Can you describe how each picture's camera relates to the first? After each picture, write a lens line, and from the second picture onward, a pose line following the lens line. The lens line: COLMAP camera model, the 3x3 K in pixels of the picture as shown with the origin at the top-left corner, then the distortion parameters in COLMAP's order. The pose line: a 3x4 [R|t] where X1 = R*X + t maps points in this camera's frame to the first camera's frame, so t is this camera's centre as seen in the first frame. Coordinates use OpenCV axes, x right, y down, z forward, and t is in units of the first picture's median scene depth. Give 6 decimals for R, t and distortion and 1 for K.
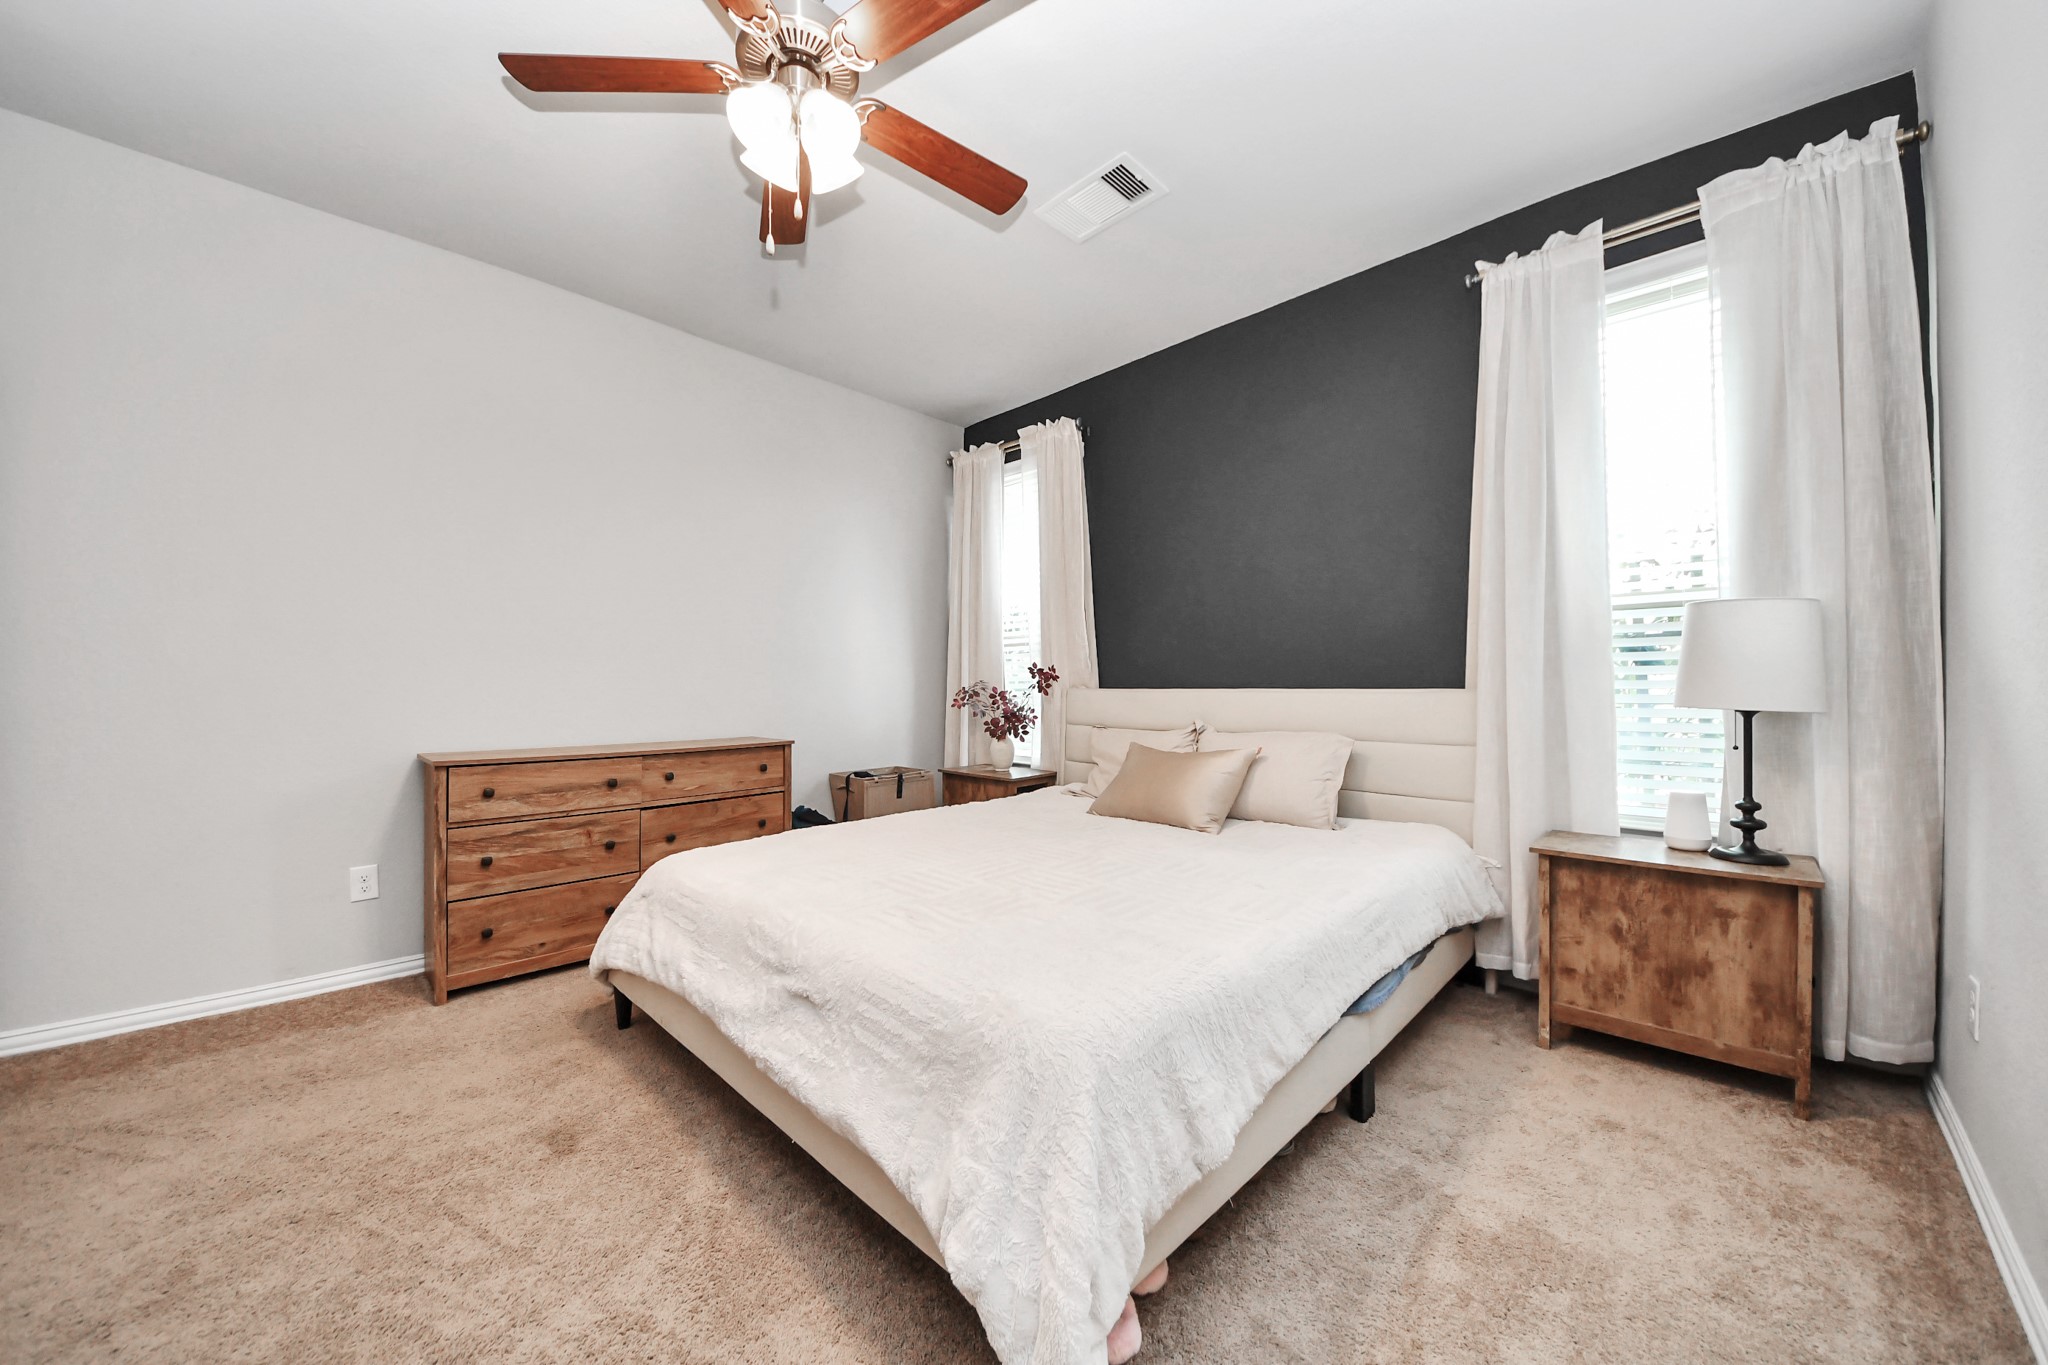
lens RADIAL K [[730.5, 0, 1028.8], [0, 730.5, 684.0], [0, 0, 1]] dist [0.001197, -0.010551]
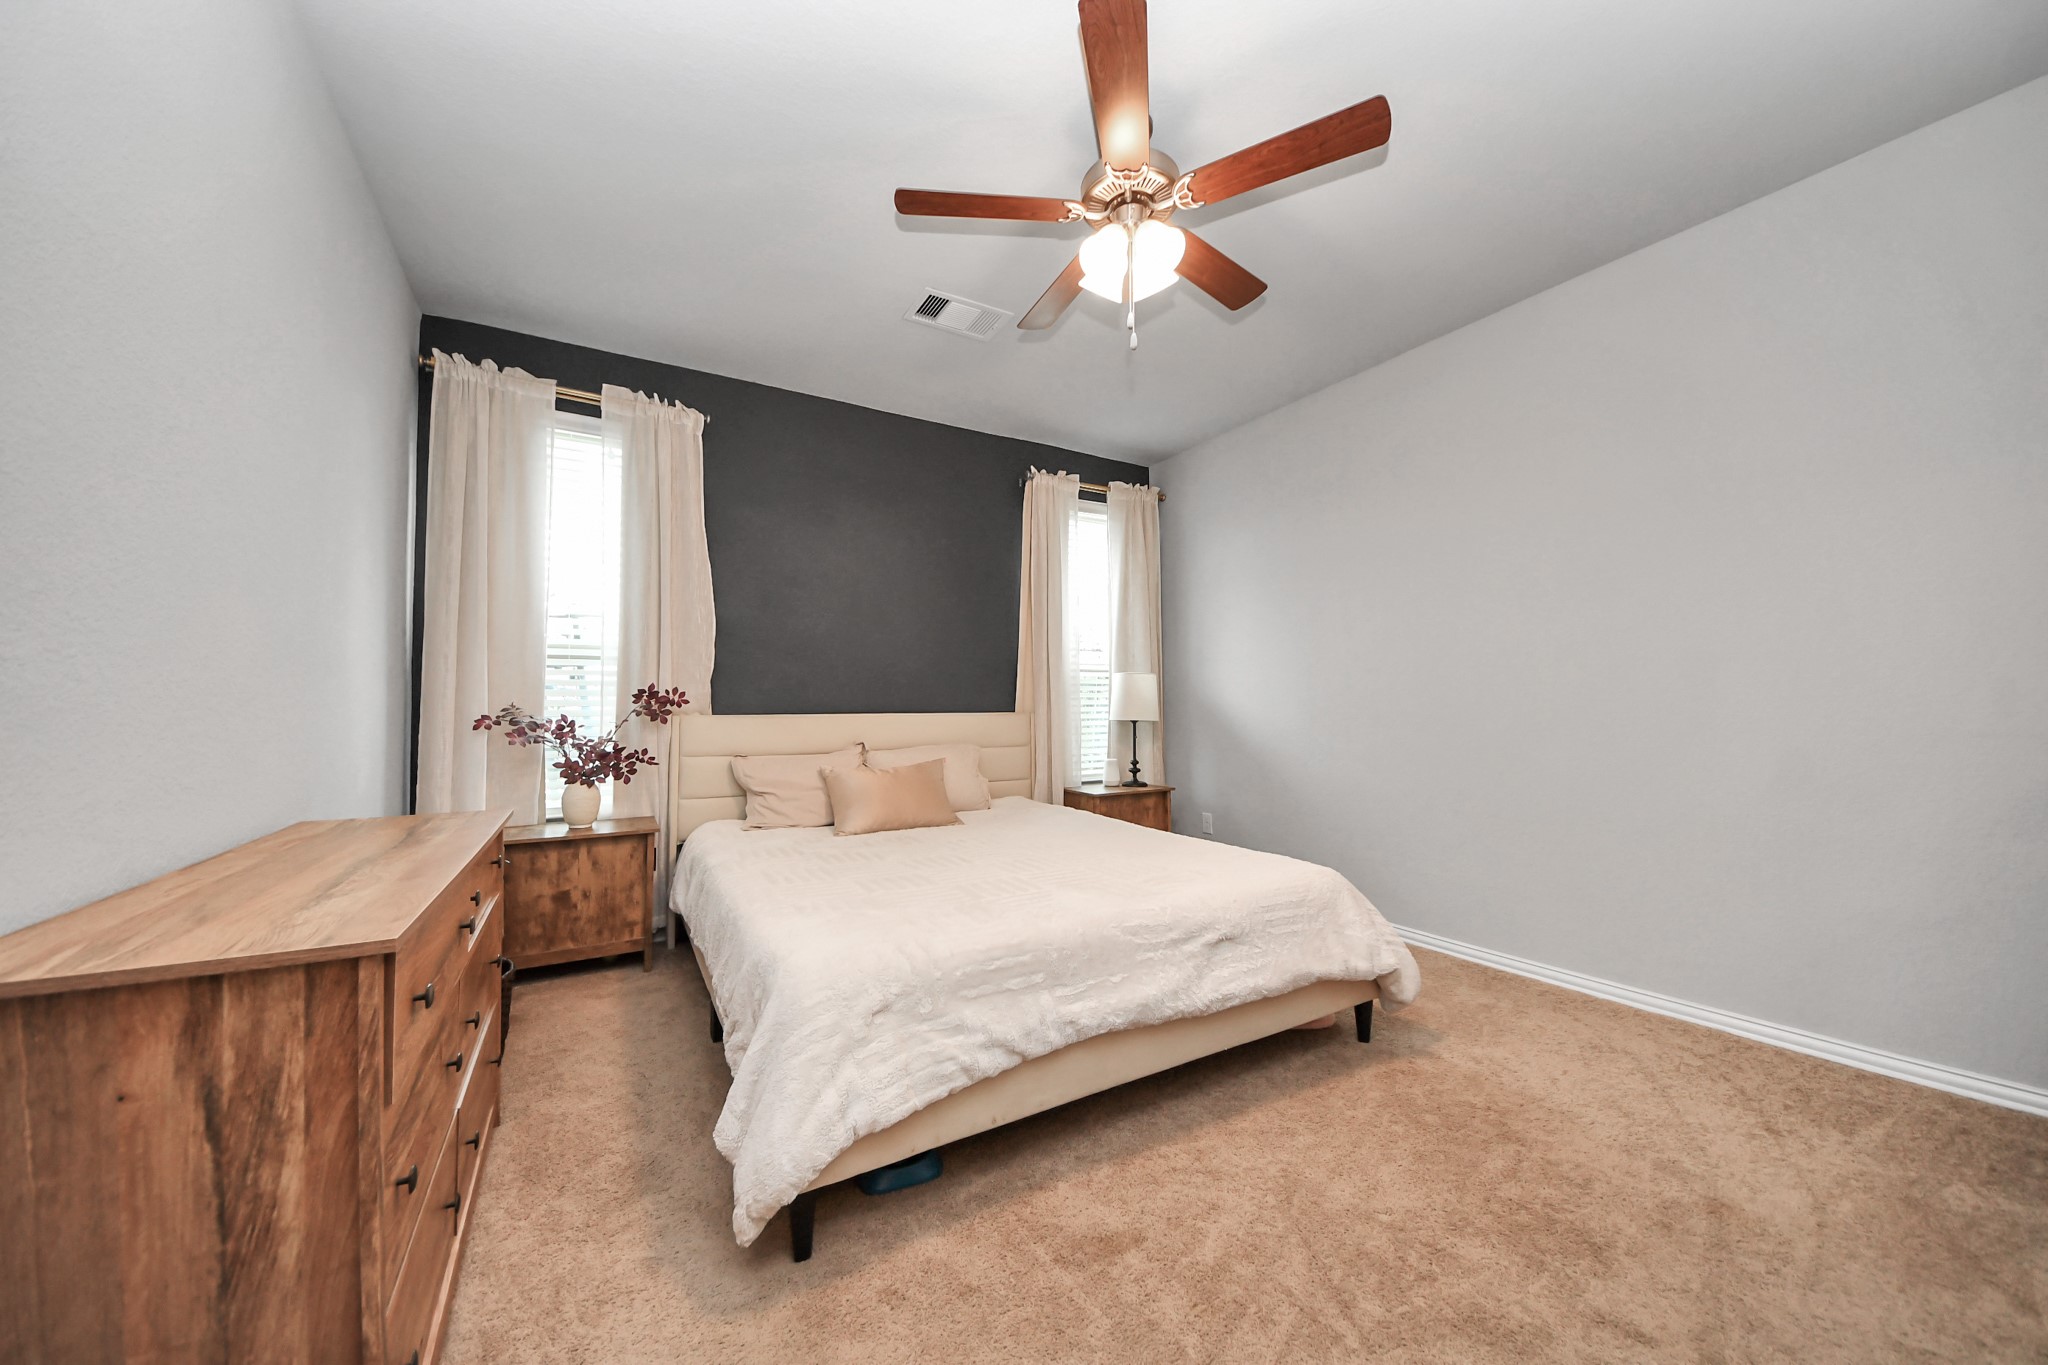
lens RADIAL K [[730.5, 0, 1028.8], [0, 730.5, 684.0], [0, 0, 1]] dist [0.001197, -0.010551]
pose [[0.229523, 0.026052, 0.972955, -1.099419], [-0.003923, 0.999658, -0.025841, -0.015667], [-0.973295, 0.002114, 0.229547, 0.640252]]
